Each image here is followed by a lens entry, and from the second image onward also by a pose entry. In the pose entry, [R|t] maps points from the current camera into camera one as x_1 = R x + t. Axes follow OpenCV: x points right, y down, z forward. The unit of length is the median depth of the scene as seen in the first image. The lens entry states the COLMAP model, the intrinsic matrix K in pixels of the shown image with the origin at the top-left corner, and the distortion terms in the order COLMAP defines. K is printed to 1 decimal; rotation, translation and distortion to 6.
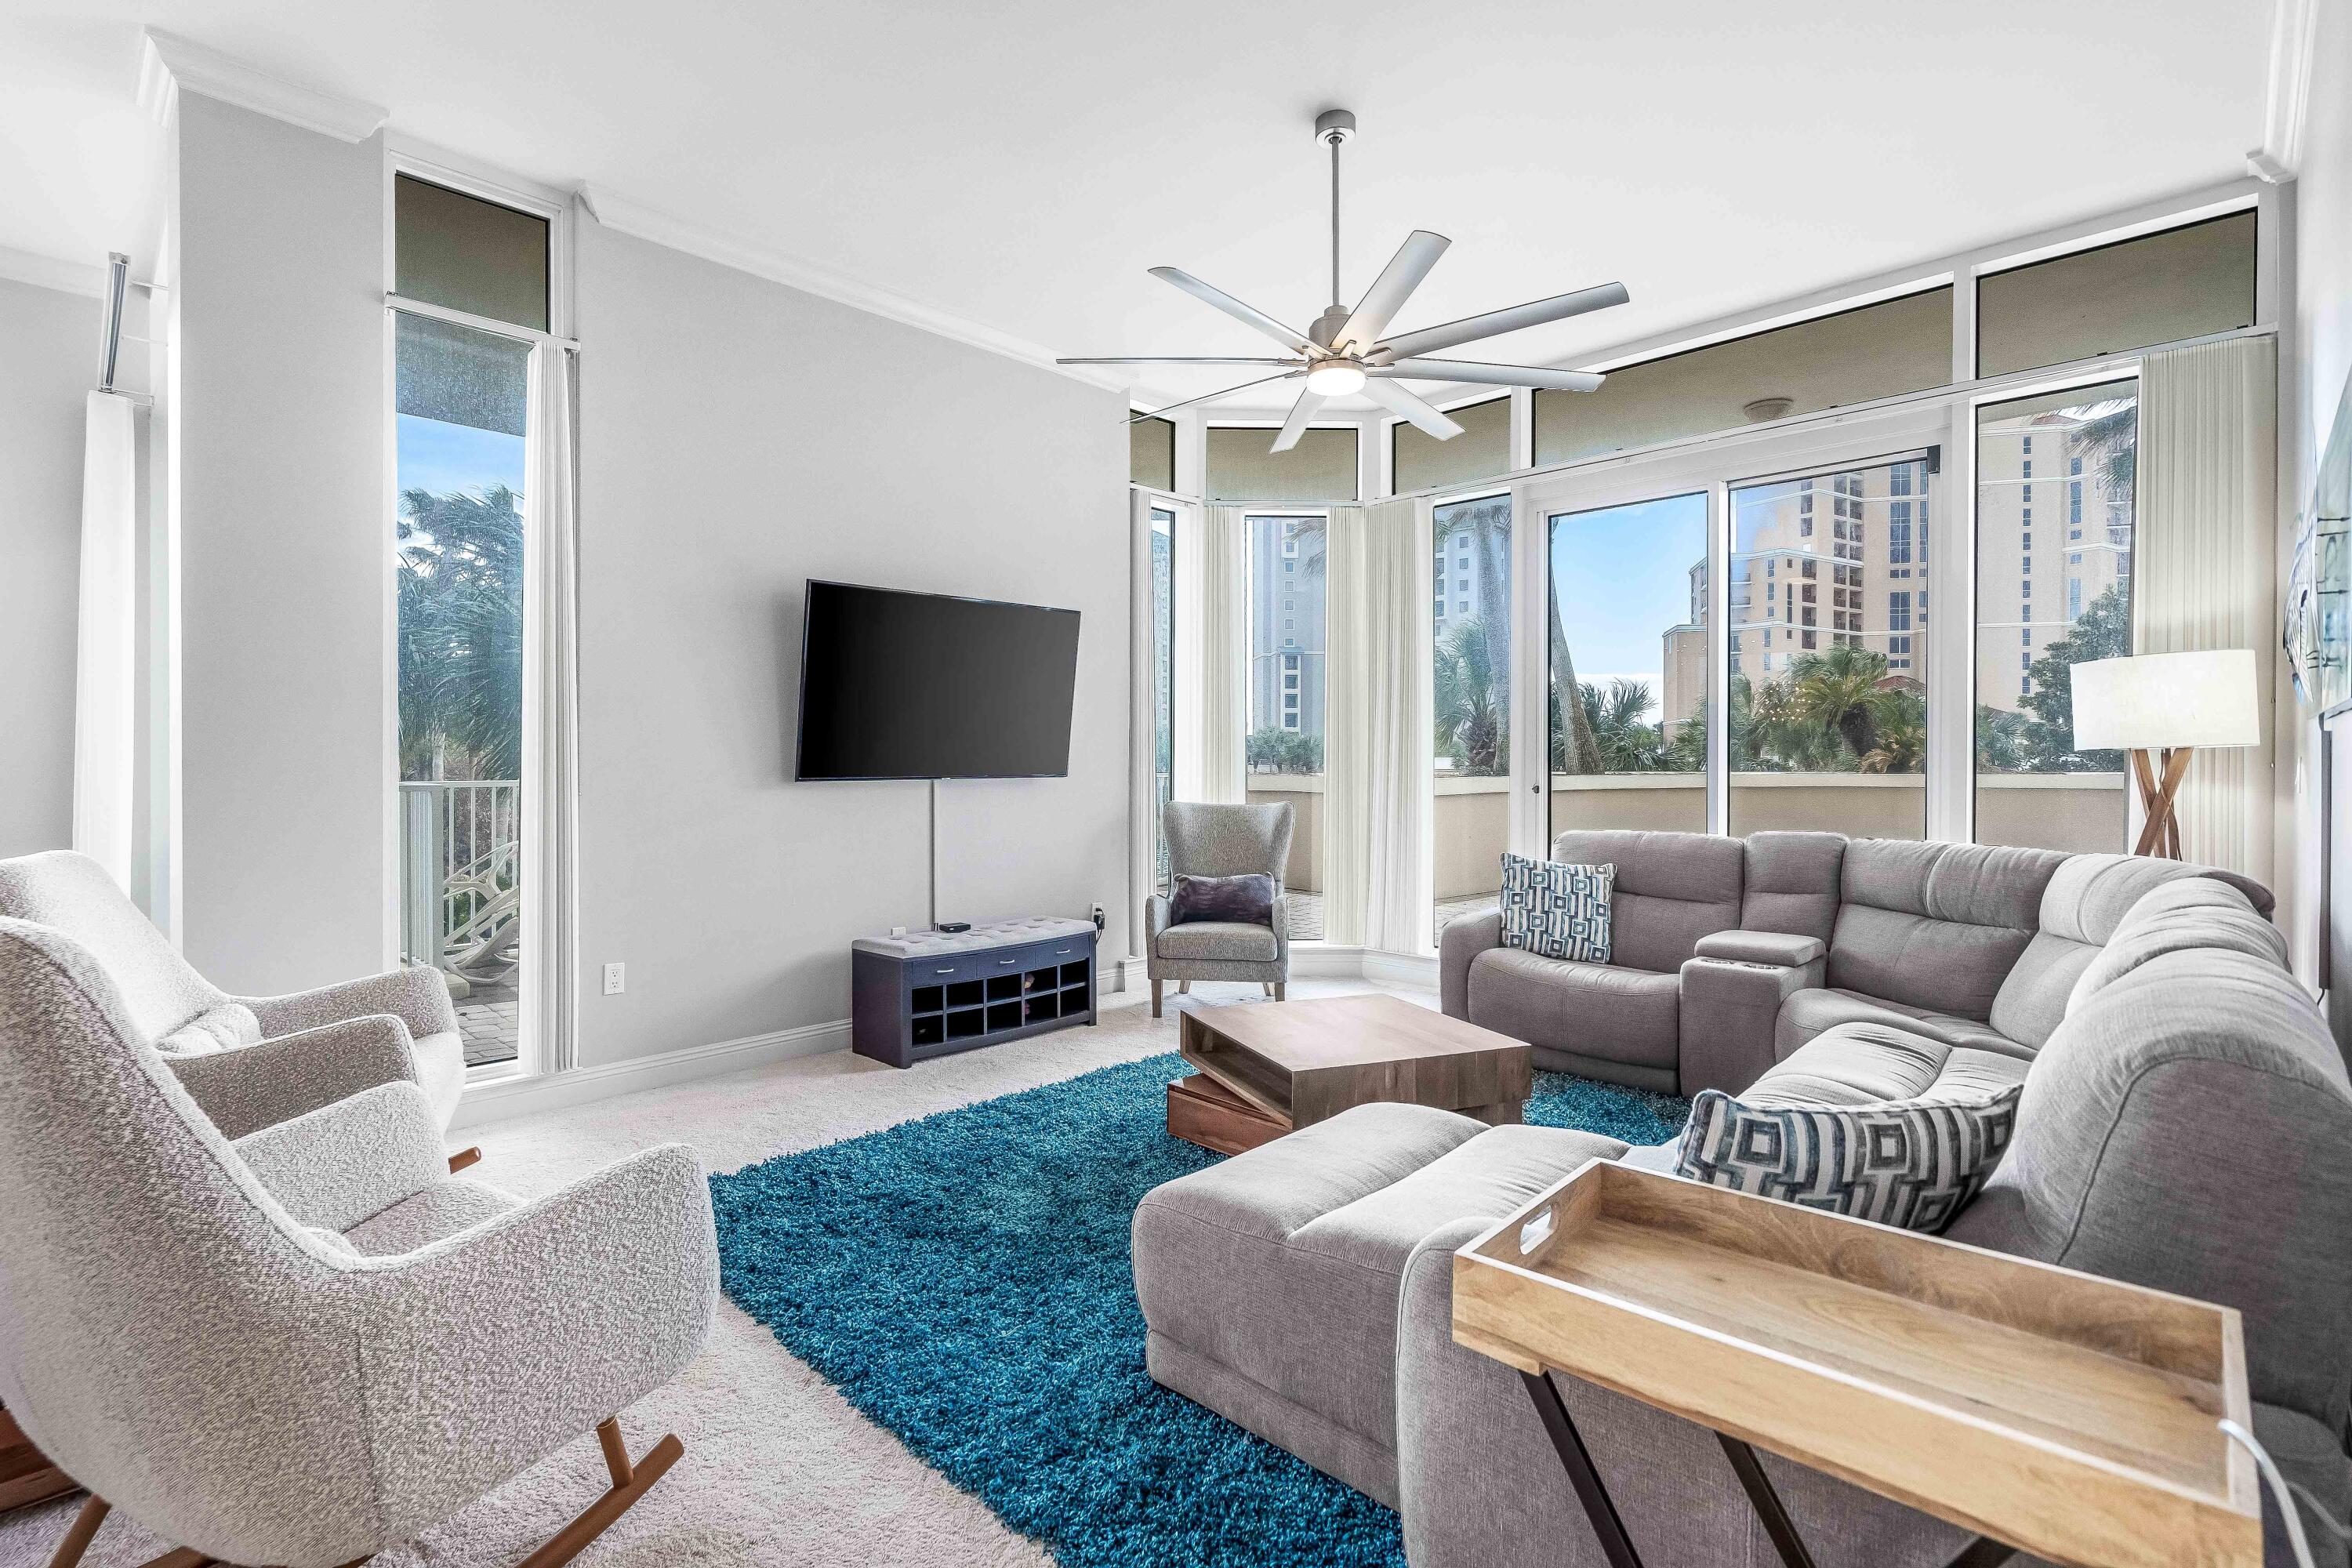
lens RADIAL K [[1096.6, 0, 1140.8], [0, 1096.6, 764.6], [0, 0, 1]] dist [-0.000452, 0.002033]
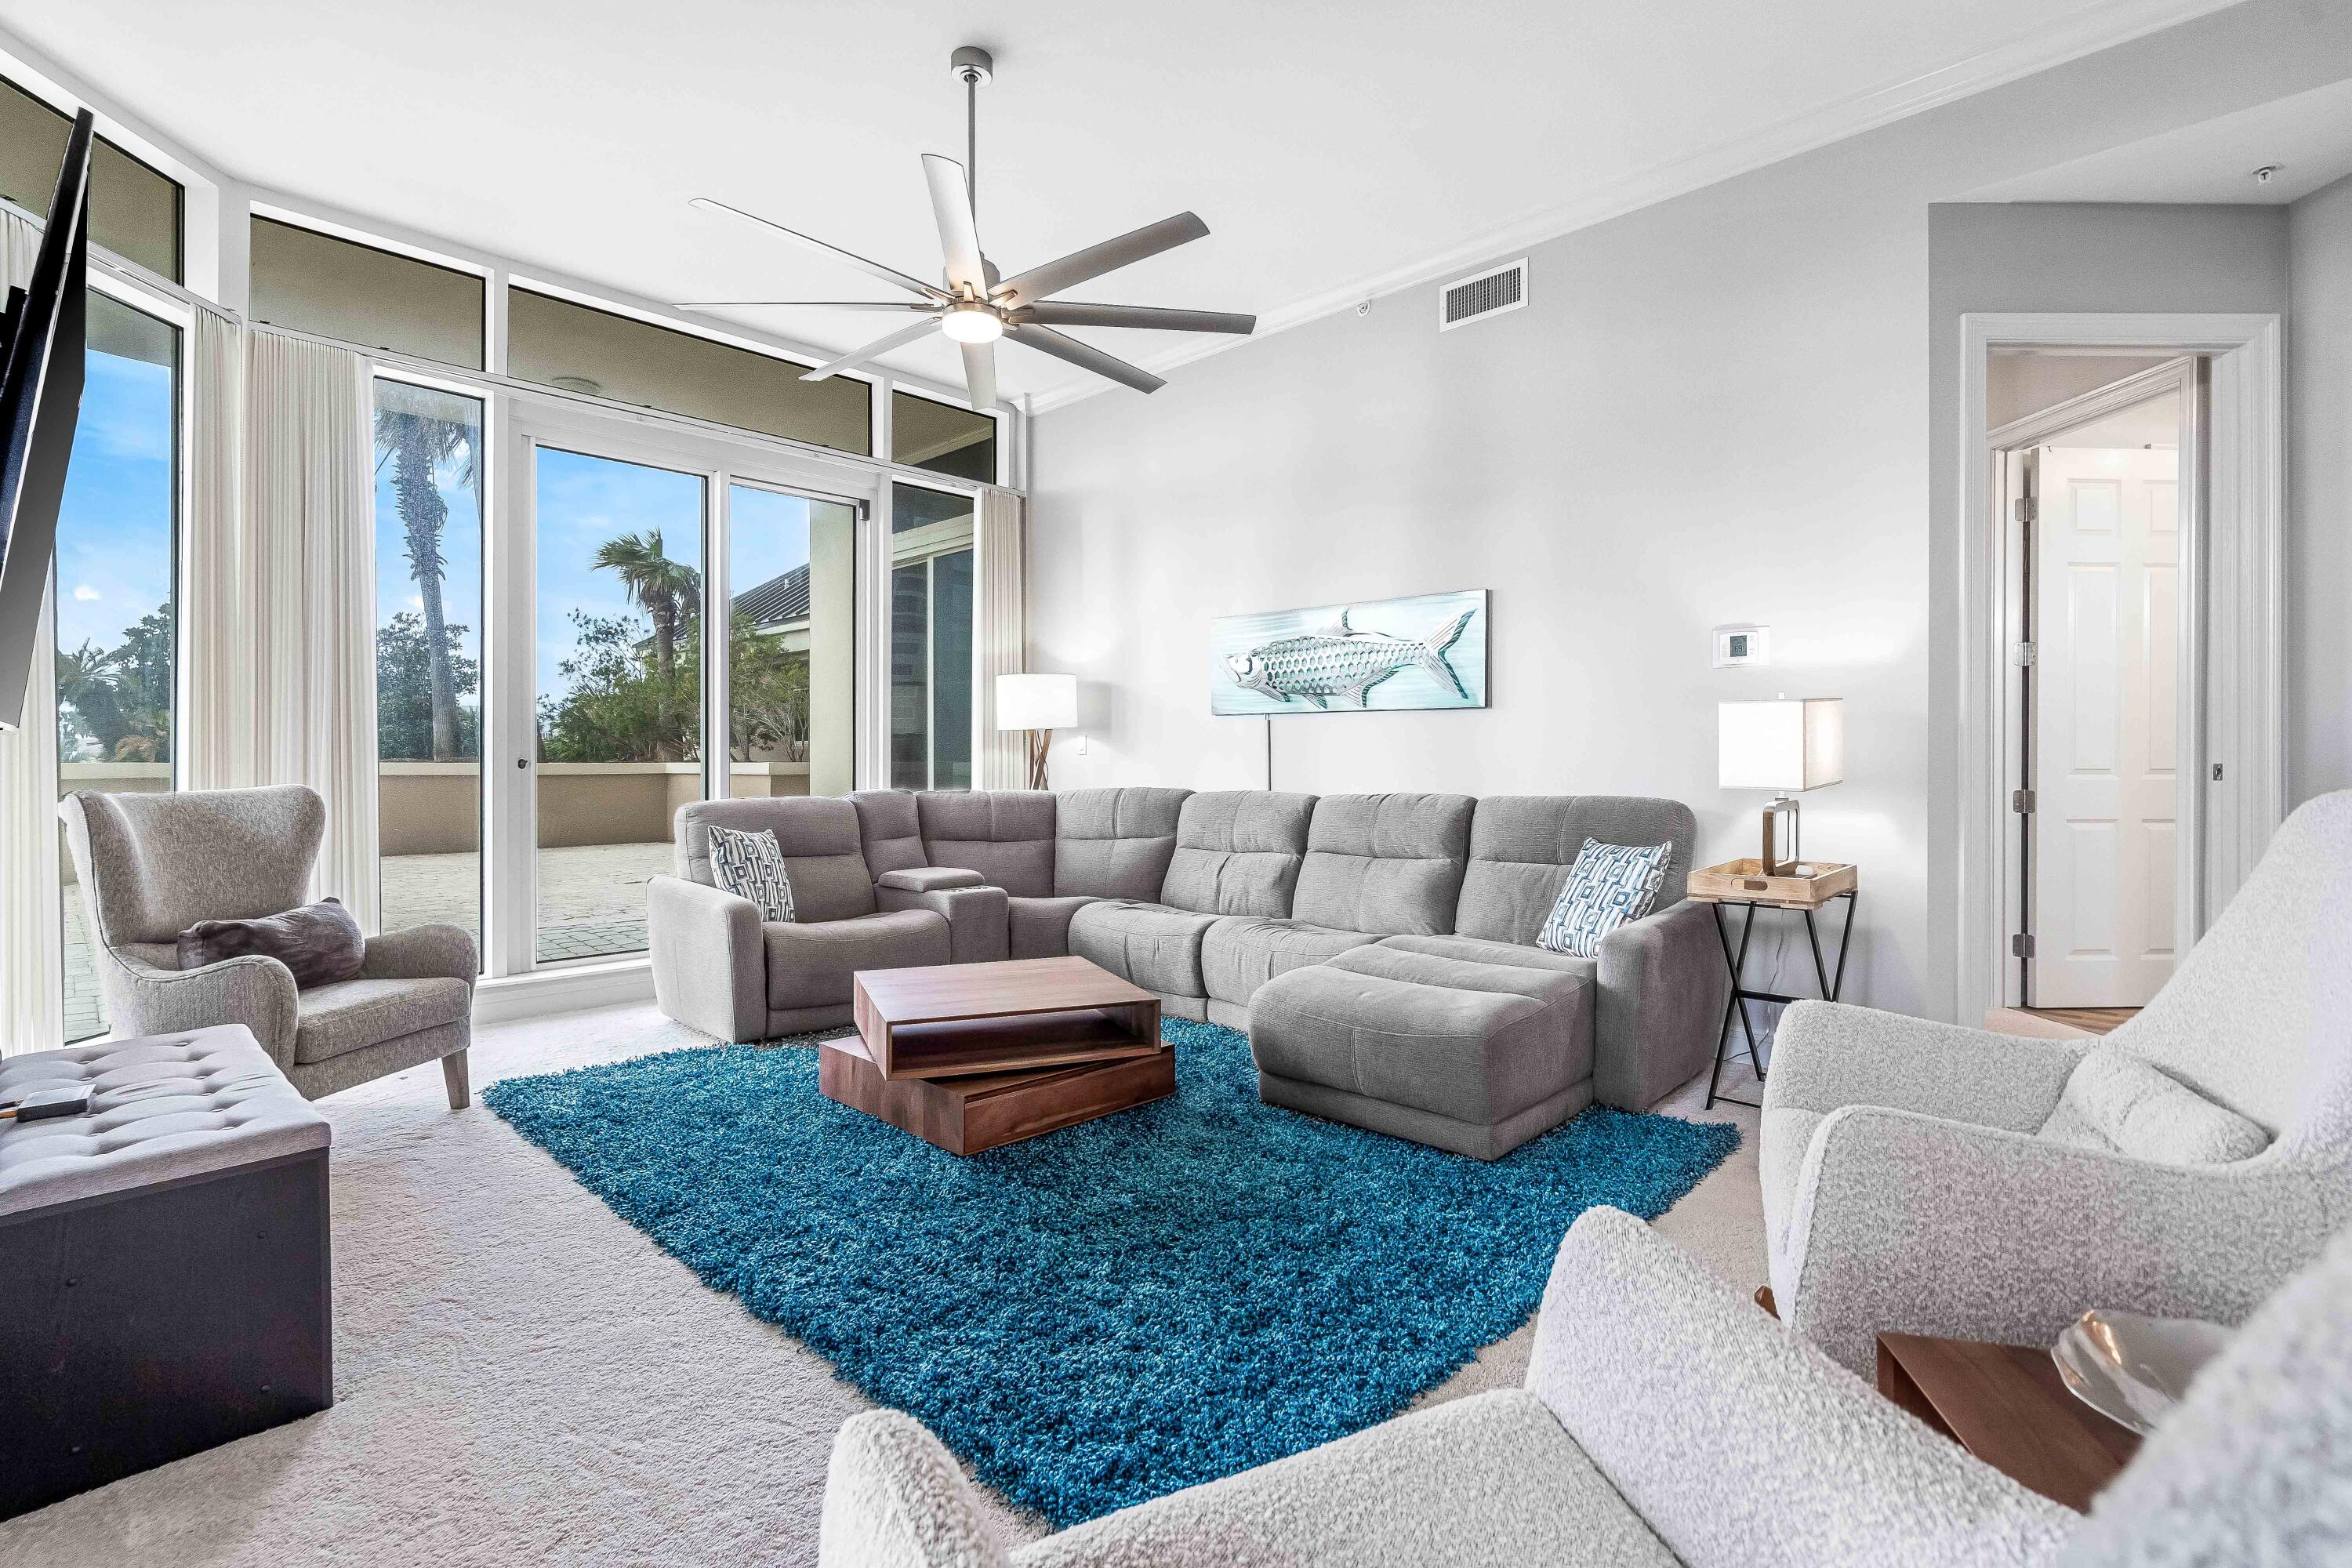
lens RADIAL K [[1096.6, 0, 1155.5], [0, 1096.6, 766.0], [0, 0, 1]] dist [-0.000452, 0.002033]
pose [[0.007080, -0.005289, 0.999961, -0.514720], [0.002770, 0.999982, 0.005270, 0.022536], [-0.999971, 0.002732, 0.007094, 0.545094]]
